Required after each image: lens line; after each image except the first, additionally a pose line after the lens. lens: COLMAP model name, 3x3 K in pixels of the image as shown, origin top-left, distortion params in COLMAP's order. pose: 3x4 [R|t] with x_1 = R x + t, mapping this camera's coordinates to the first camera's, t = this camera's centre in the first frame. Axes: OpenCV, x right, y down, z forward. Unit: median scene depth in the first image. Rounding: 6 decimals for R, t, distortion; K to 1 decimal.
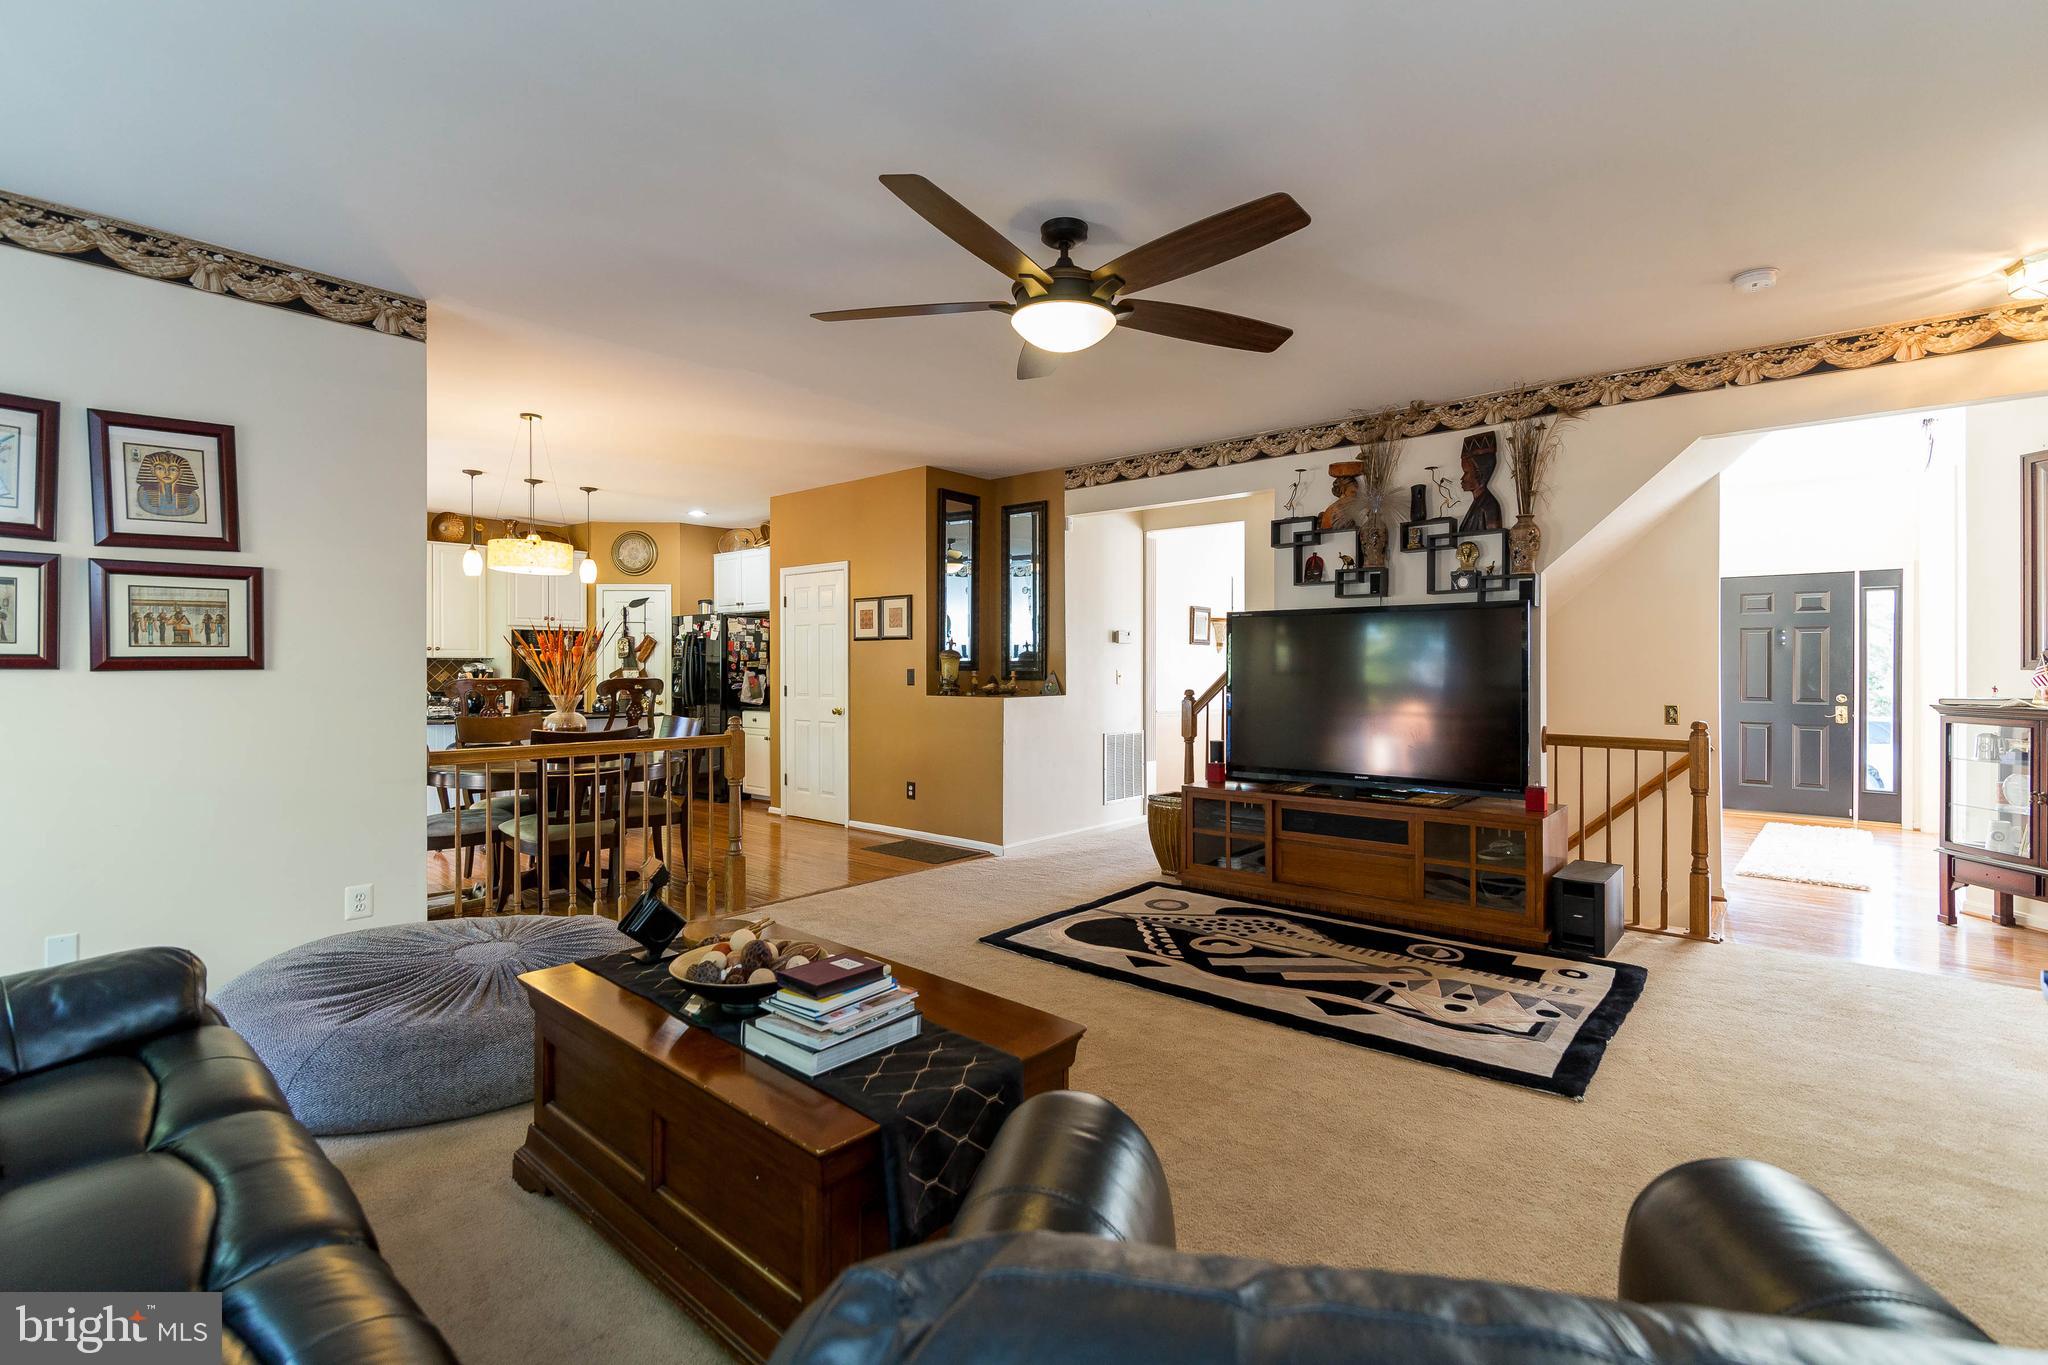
lens RADIAL K [[940.9, 0, 1024.0], [0, 940.9, 667.9], [0, 0, 1]] dist [-0.003762, -0.000059]
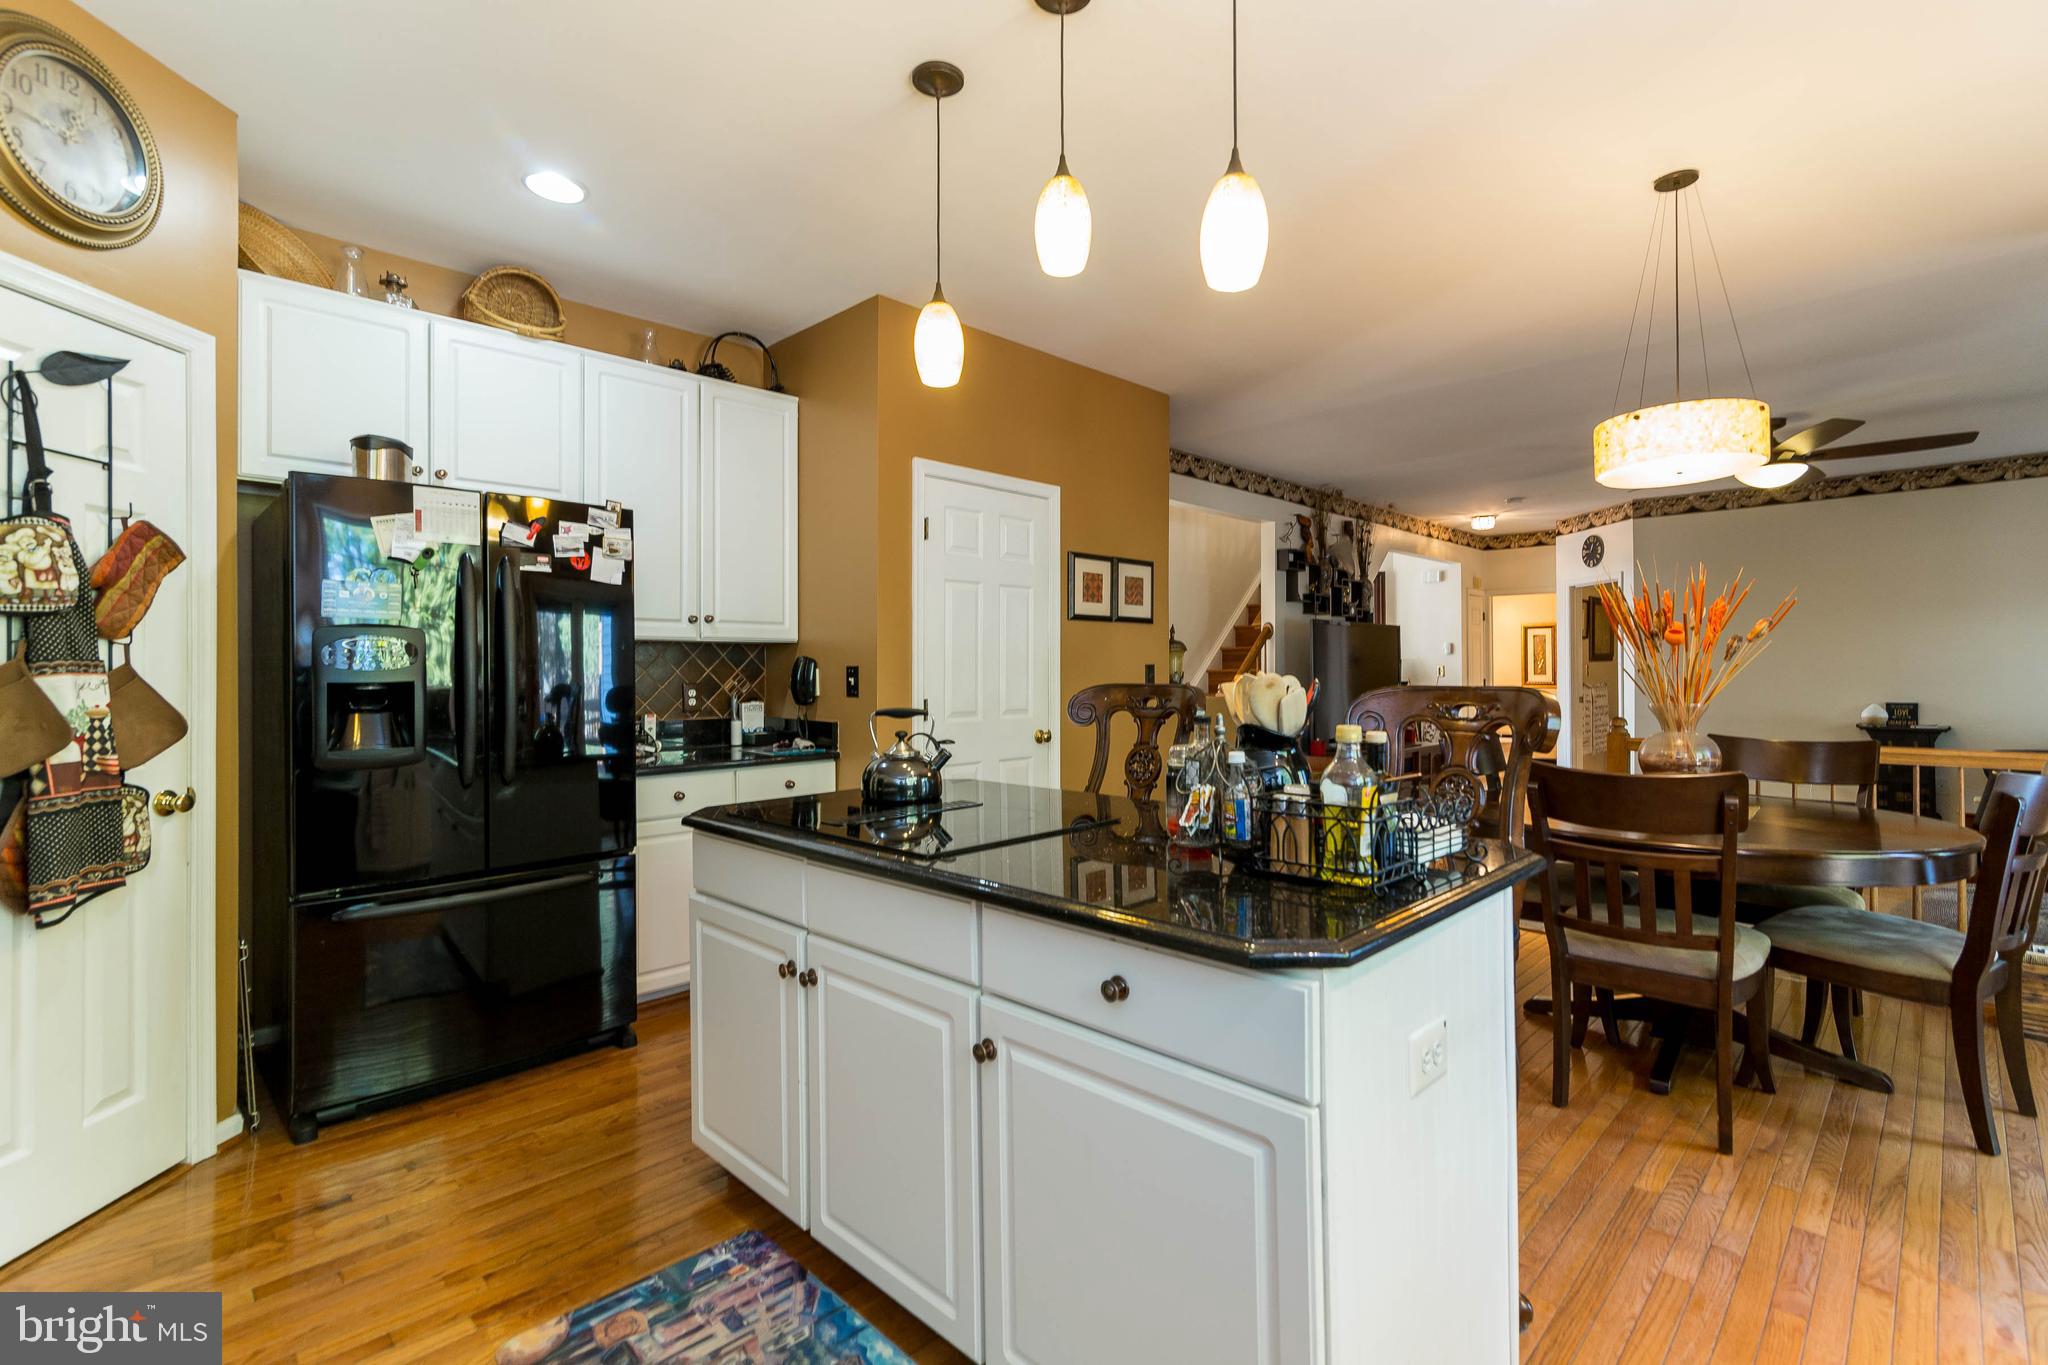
lens RADIAL K [[924.3, 0, 1025.2], [0, 924.3, 667.7], [0, 0, 1]] dist [0.003442, 0.000957]
pose [[0.071659, -0.001582, 0.997428, -1.288065], [0.003932, 0.999991, 0.001304, 0.003681], [-0.997421, 0.003828, 0.071664, 1.603903]]
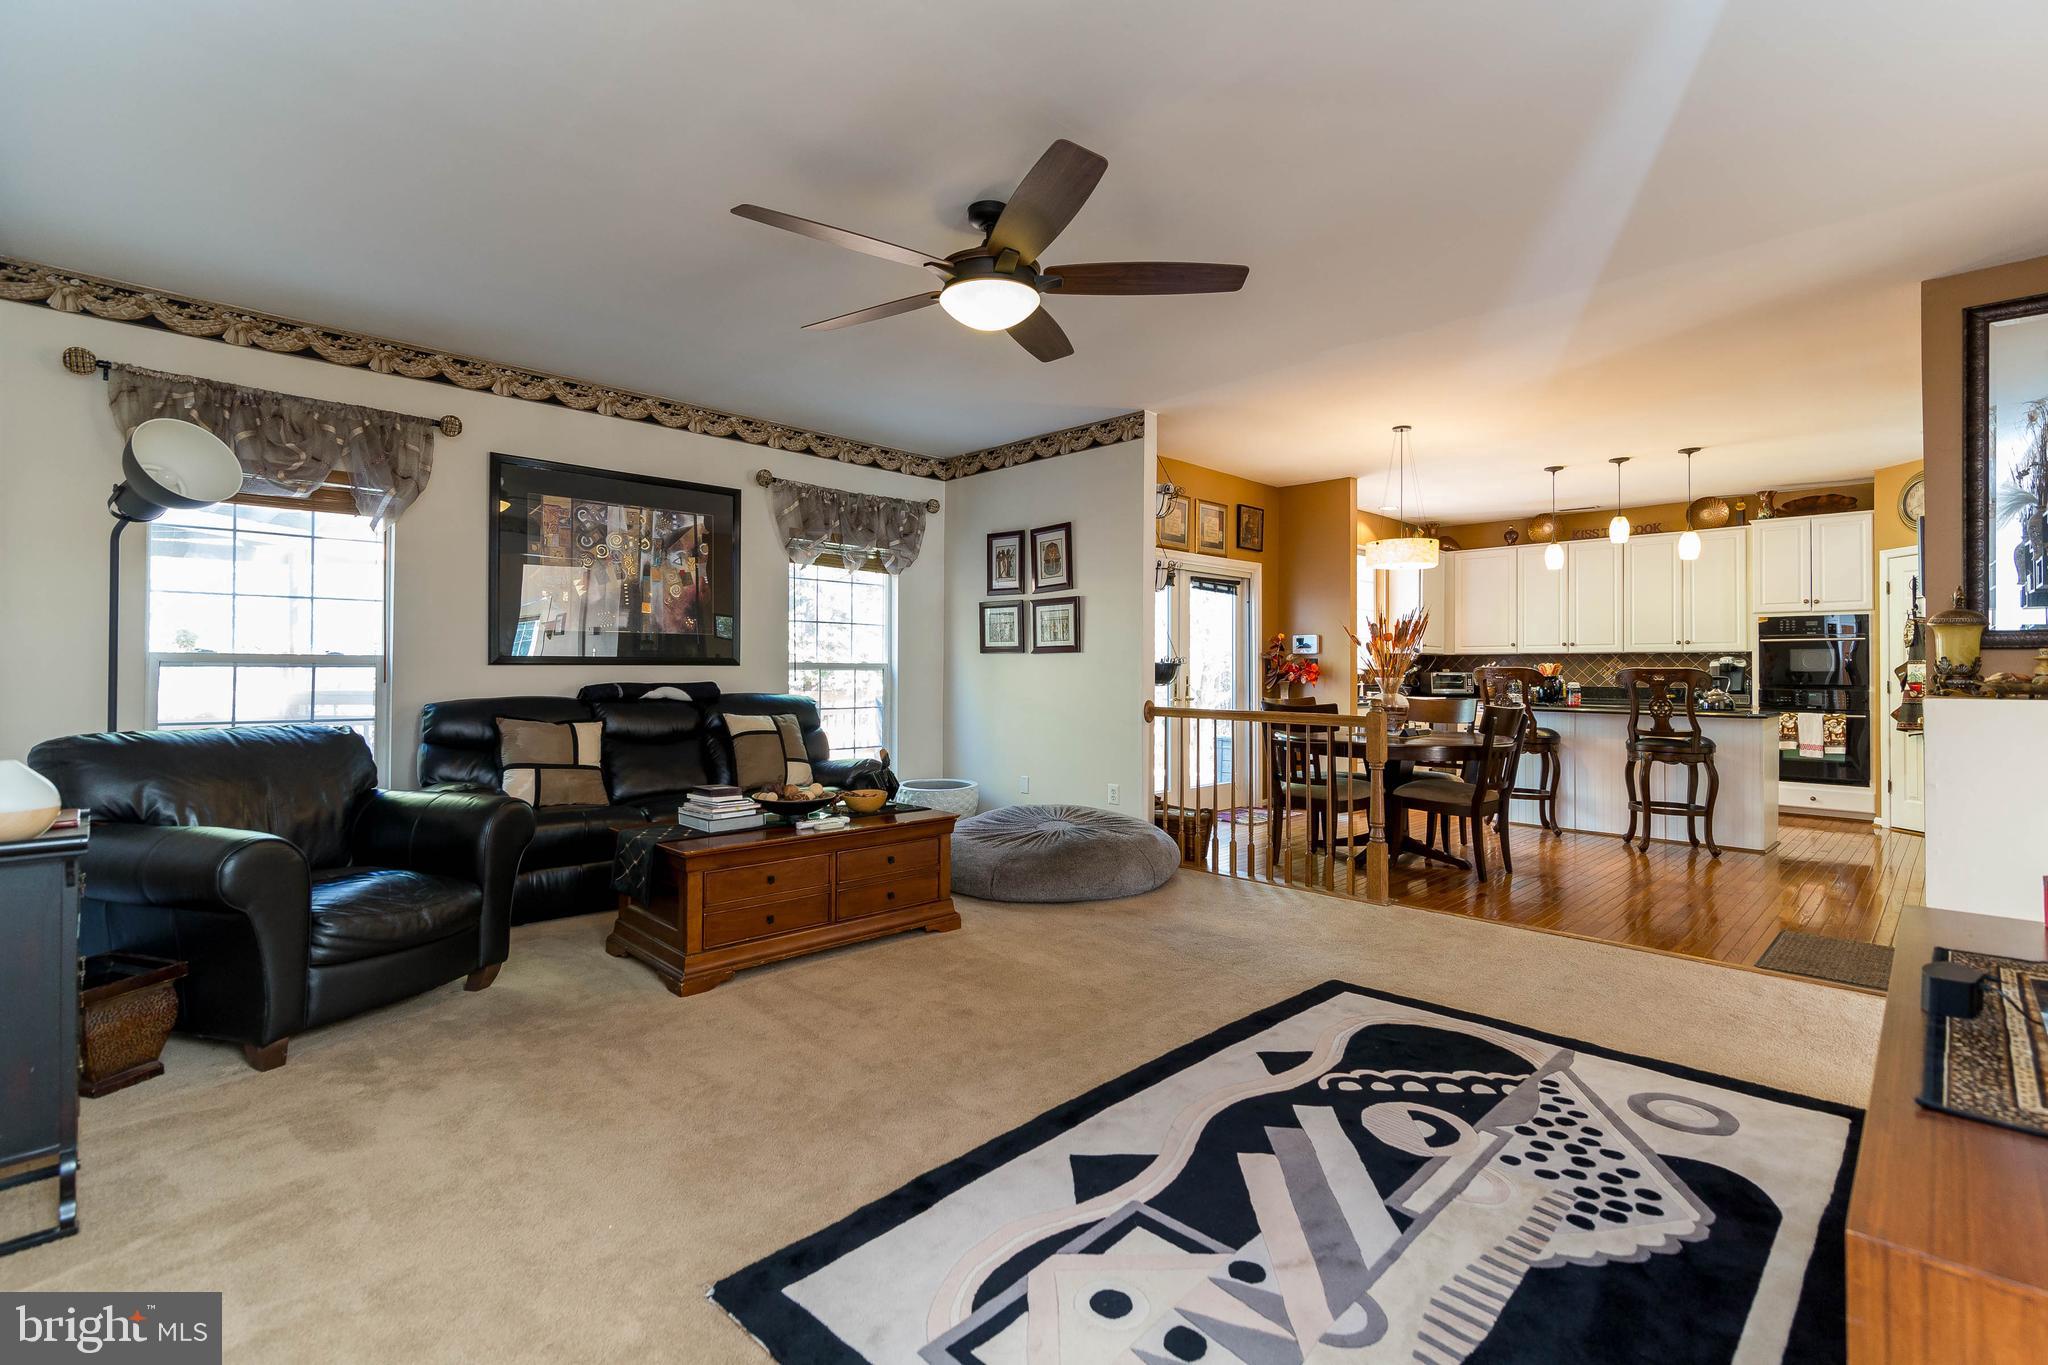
lens RADIAL K [[937.0, 0, 1021.3], [0, 937.0, 658.5], [0, 0, 1]] dist [0.010355, 0.000009]
pose [[-0.072310, -0.016122, -0.997252, 0.738733], [-0.008403, 0.999844, -0.015555, 0.031136], [0.997347, 0.007255, -0.072434, 0.769455]]
